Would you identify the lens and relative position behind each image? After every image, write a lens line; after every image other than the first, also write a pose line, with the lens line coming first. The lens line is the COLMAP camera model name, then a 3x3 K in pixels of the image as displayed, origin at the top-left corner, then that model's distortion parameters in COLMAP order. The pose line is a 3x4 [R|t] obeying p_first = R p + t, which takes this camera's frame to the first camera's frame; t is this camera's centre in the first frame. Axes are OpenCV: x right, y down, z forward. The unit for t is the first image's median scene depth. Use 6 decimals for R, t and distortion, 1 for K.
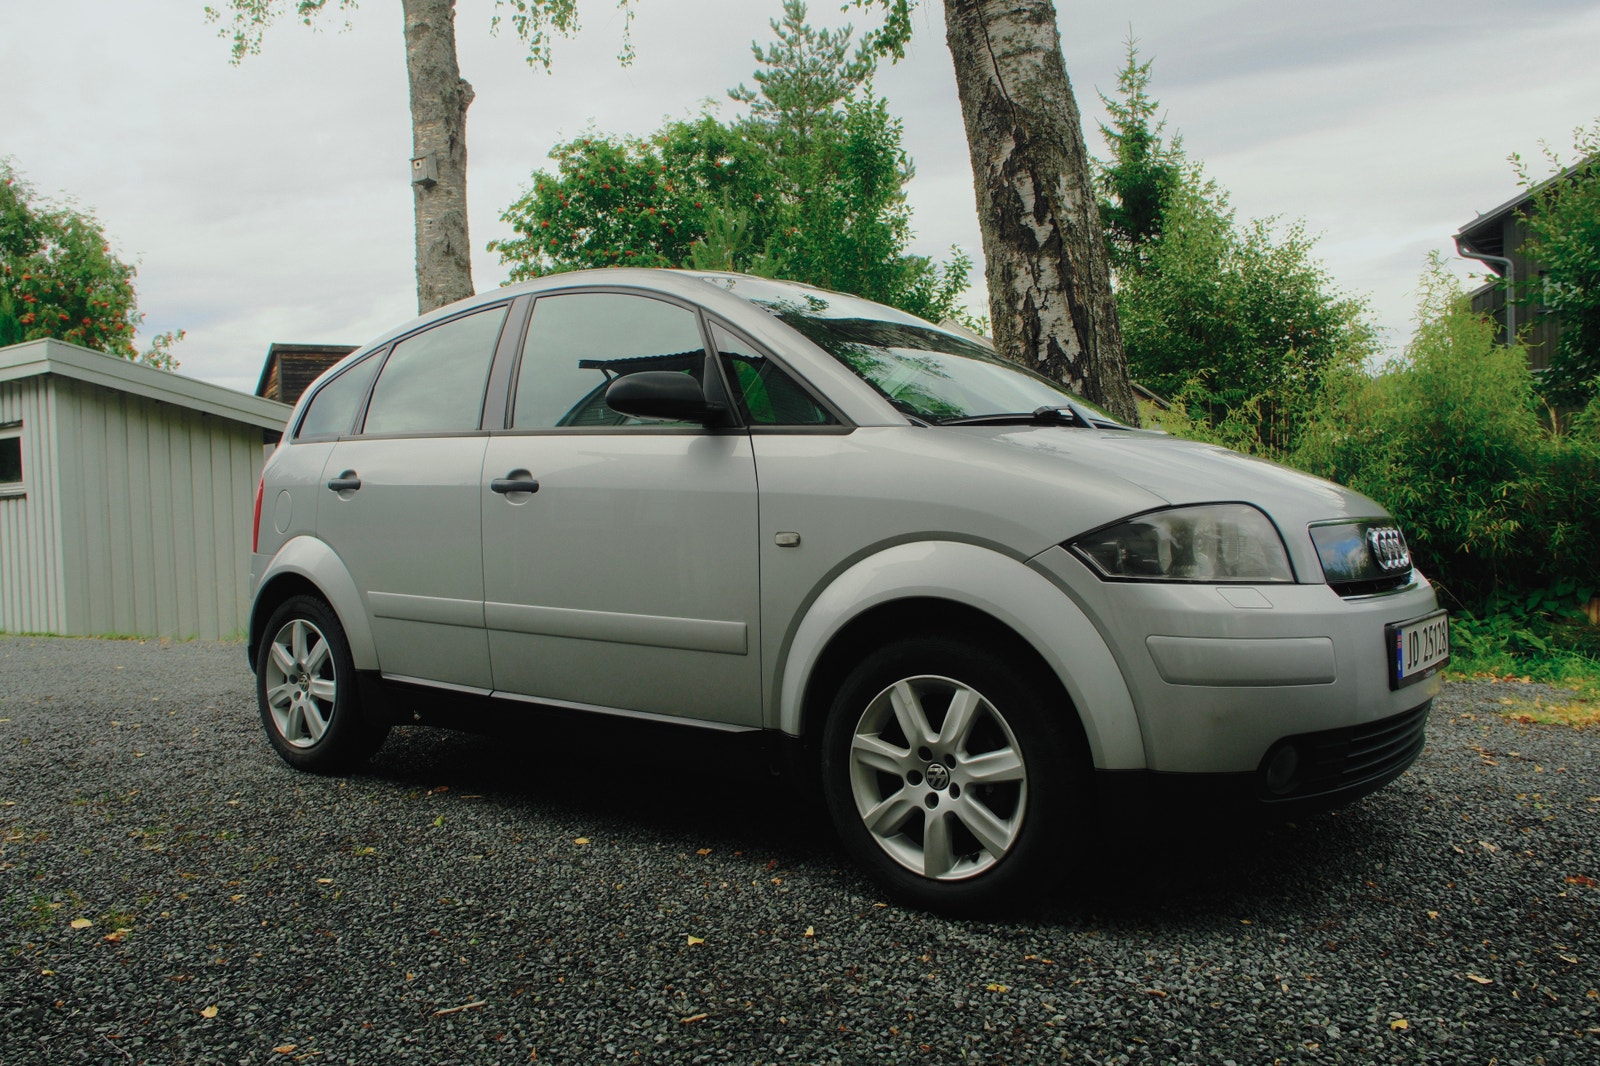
lens RADIAL K [[1239.2, 0, 805.1], [0, 1239.2, 528.6], [0, 0, 1]] dist [-0.004890, 0.008837]
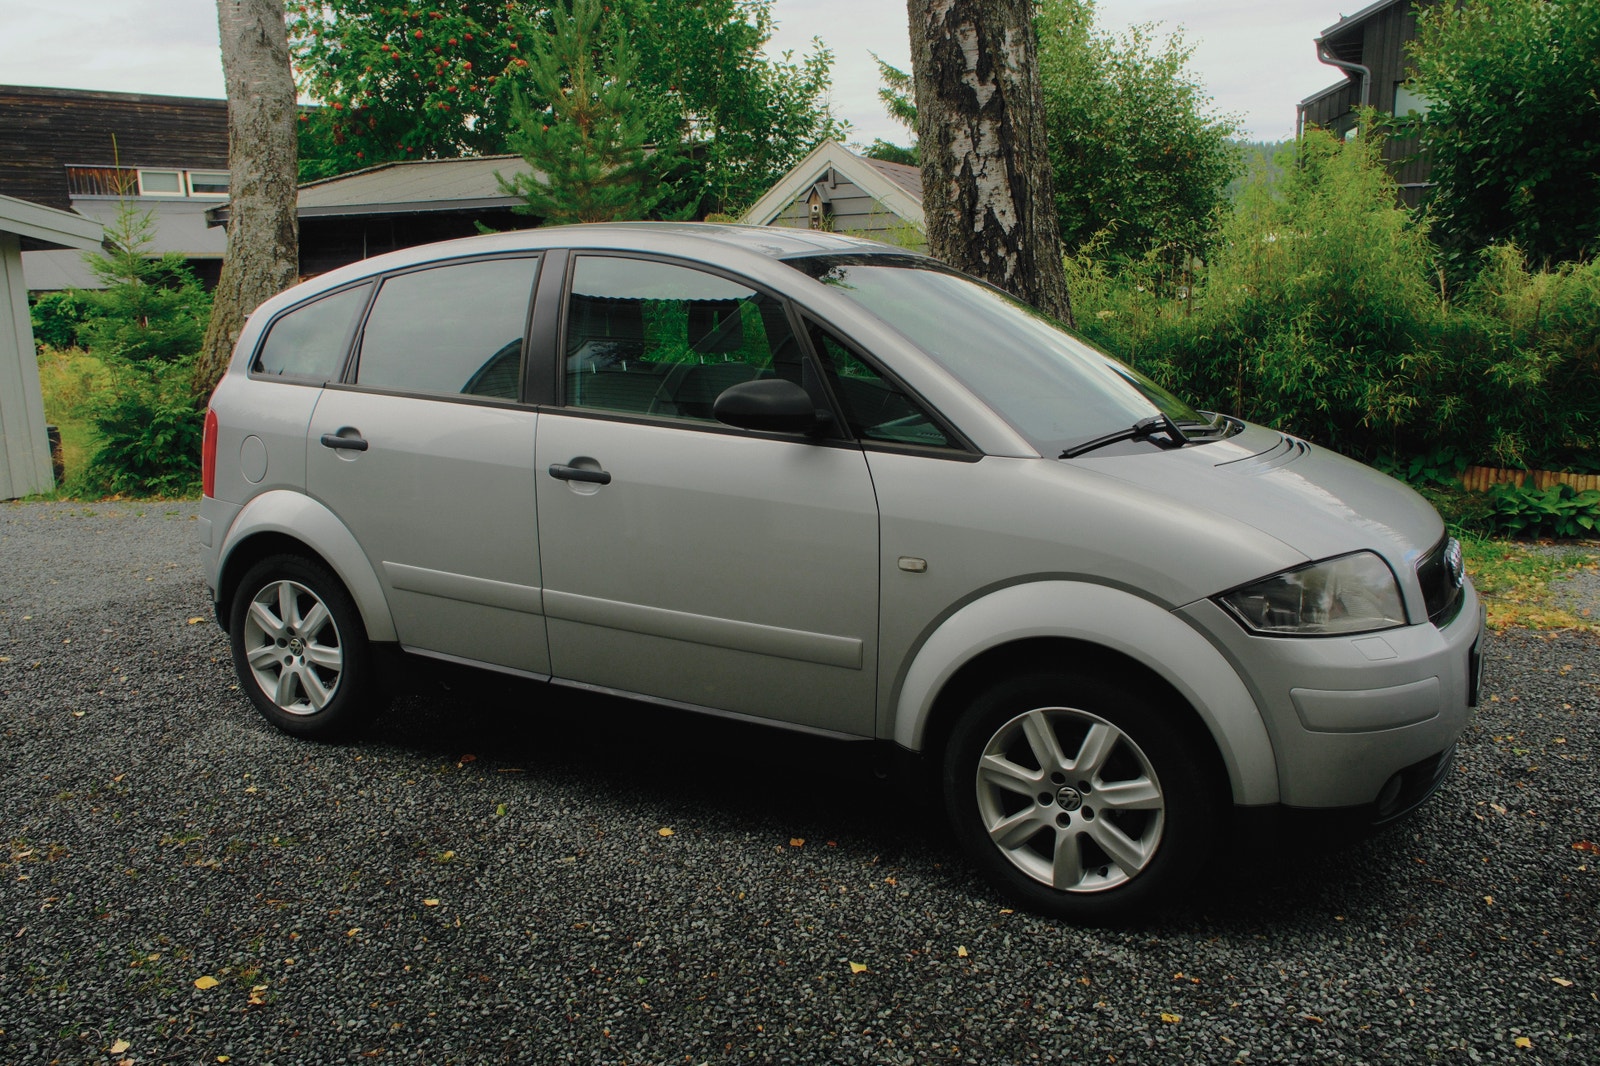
lens RADIAL K [[1310.4, 0, 816.5], [0, 1310.4, 525.5], [0, 0, 1]] dist [0.041445, -0.001089]
pose [[0.985481, -0.015000, 0.169123, -0.108649], [-0.013758, 0.985759, 0.167599, -0.080204], [-0.169228, -0.167493, 0.971240, -0.008422]]
